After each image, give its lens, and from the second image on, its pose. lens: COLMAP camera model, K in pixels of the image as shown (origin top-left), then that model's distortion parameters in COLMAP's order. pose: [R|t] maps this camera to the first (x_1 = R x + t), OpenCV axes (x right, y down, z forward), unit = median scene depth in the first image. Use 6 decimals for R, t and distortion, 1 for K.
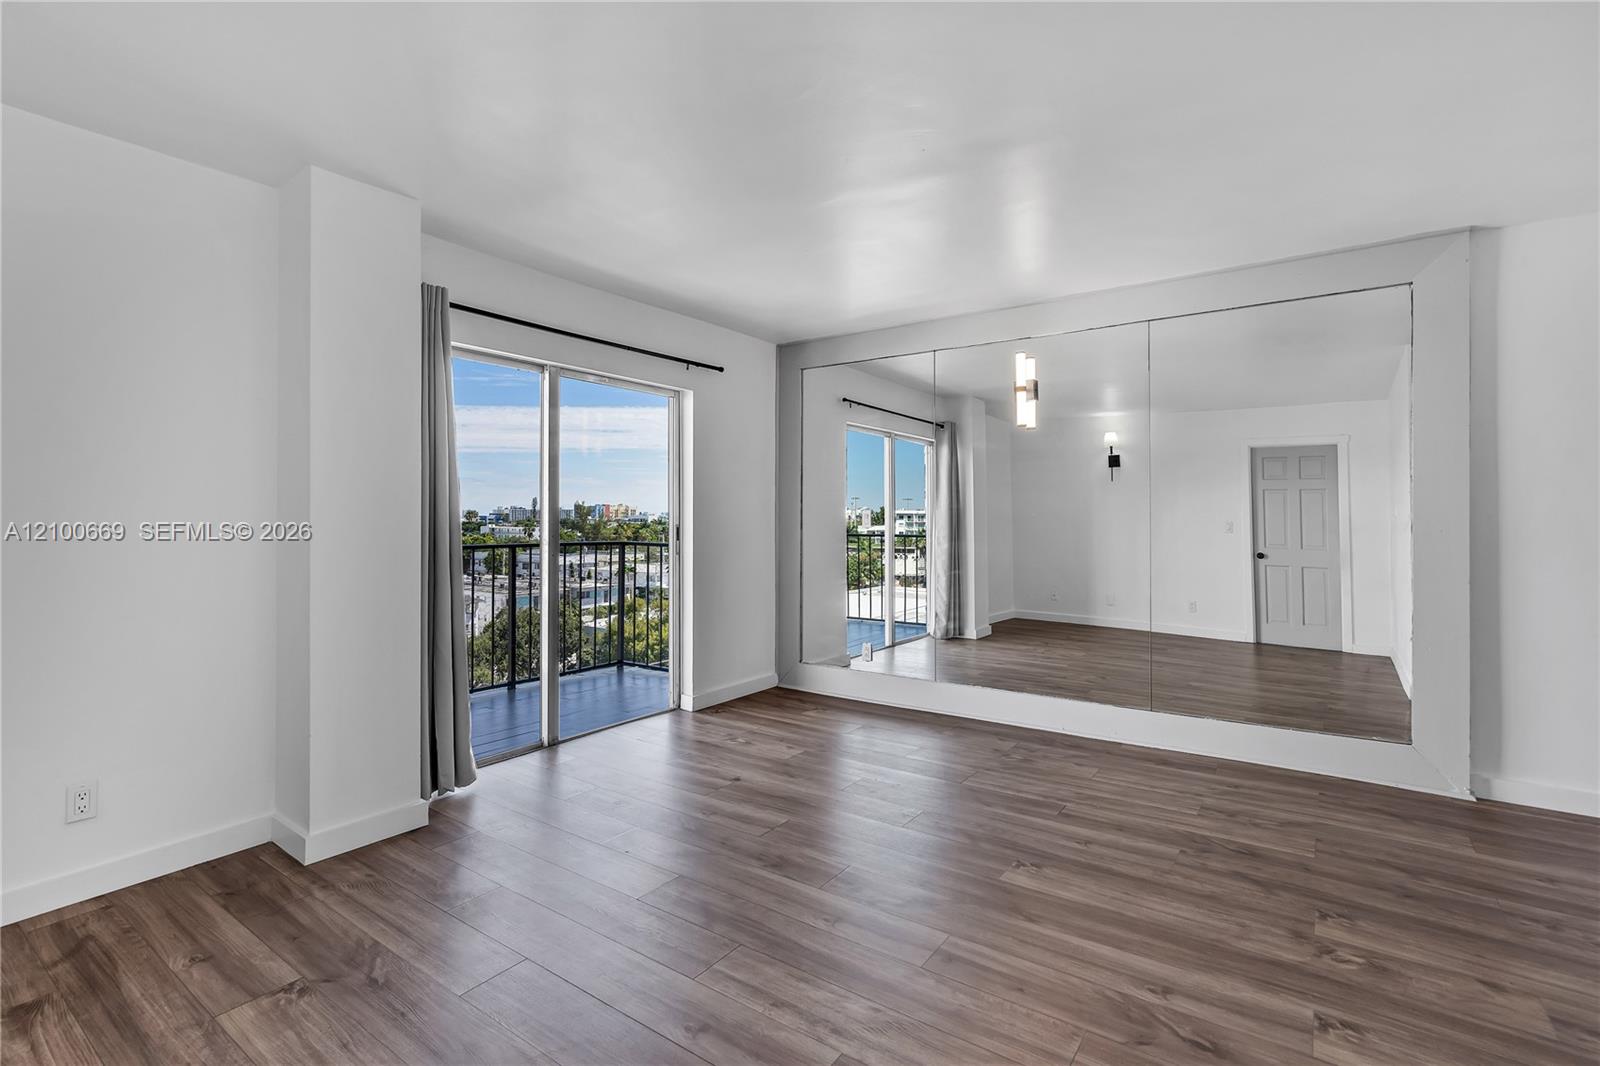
lens RADIAL K [[745.1, 0, 803.0], [0, 745.1, 518.2], [0, 0, 1]] dist [0.002001, 0.000180]
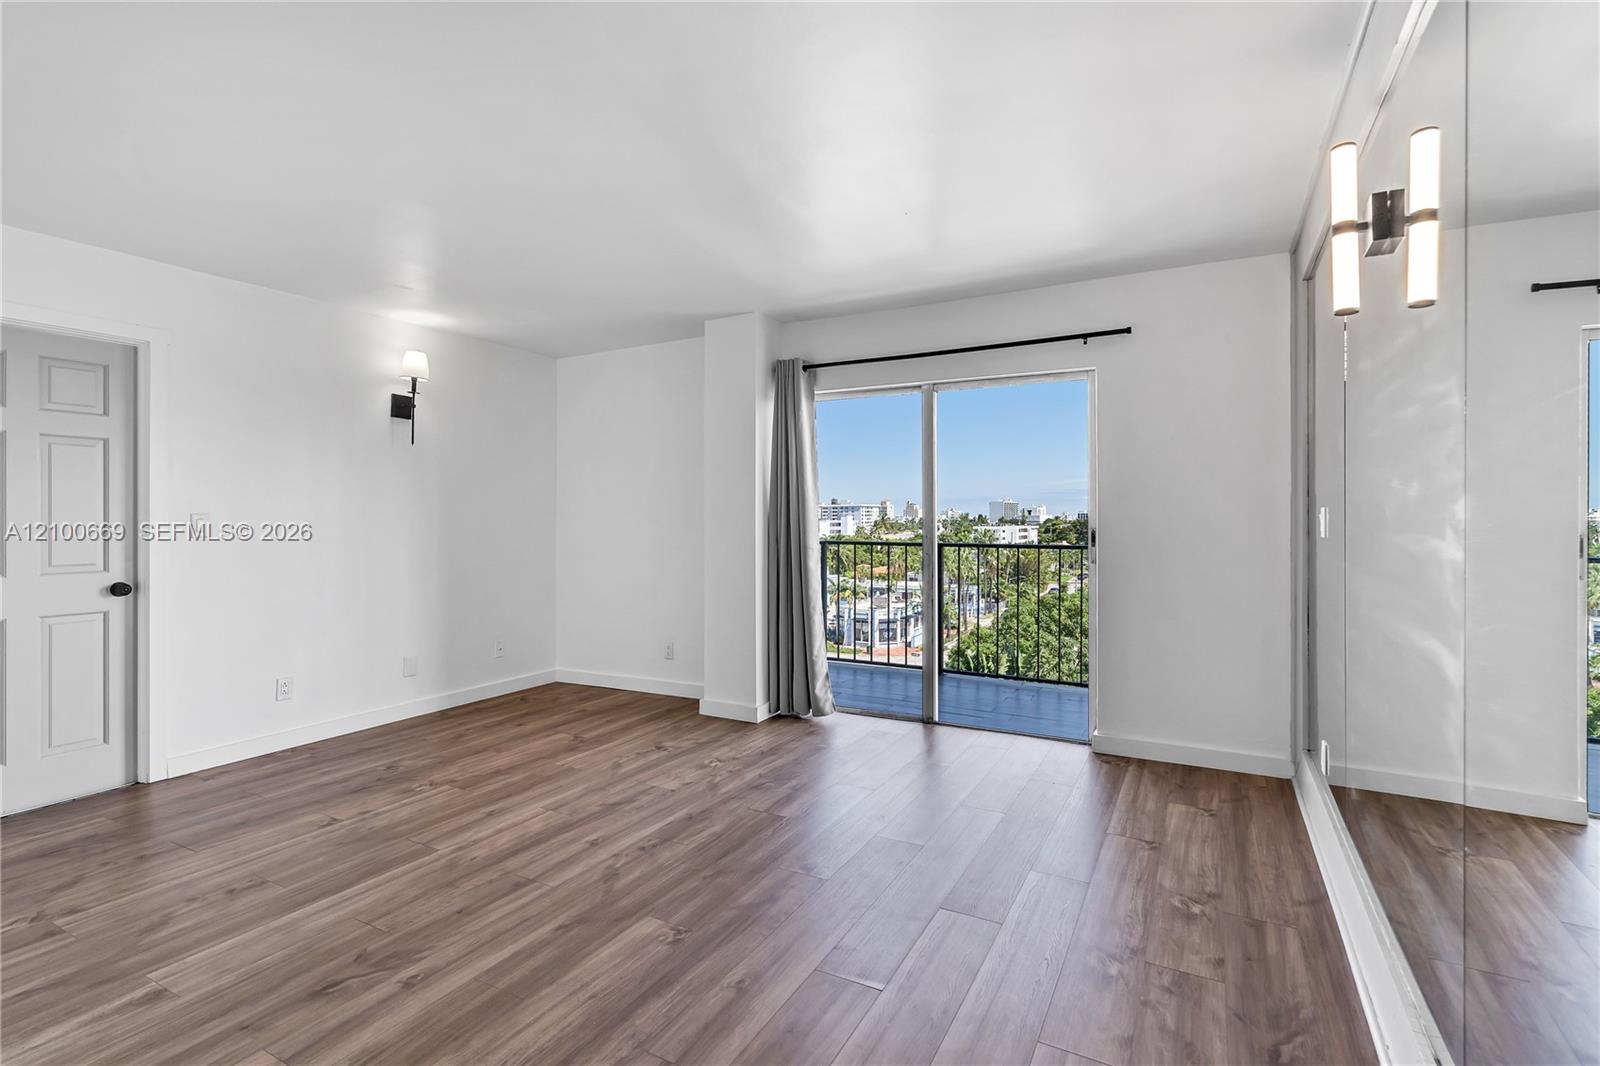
lens RADIAL K [[745.1, 0, 813.5], [0, 745.1, 525.9], [0, 0, 1]] dist [0.002001, 0.000180]
pose [[0.117892, 0.007951, -0.992995, 0.933162], [0.006964, 0.999937, 0.008834, -0.005203], [0.993002, -0.007956, 0.117829, 0.853517]]
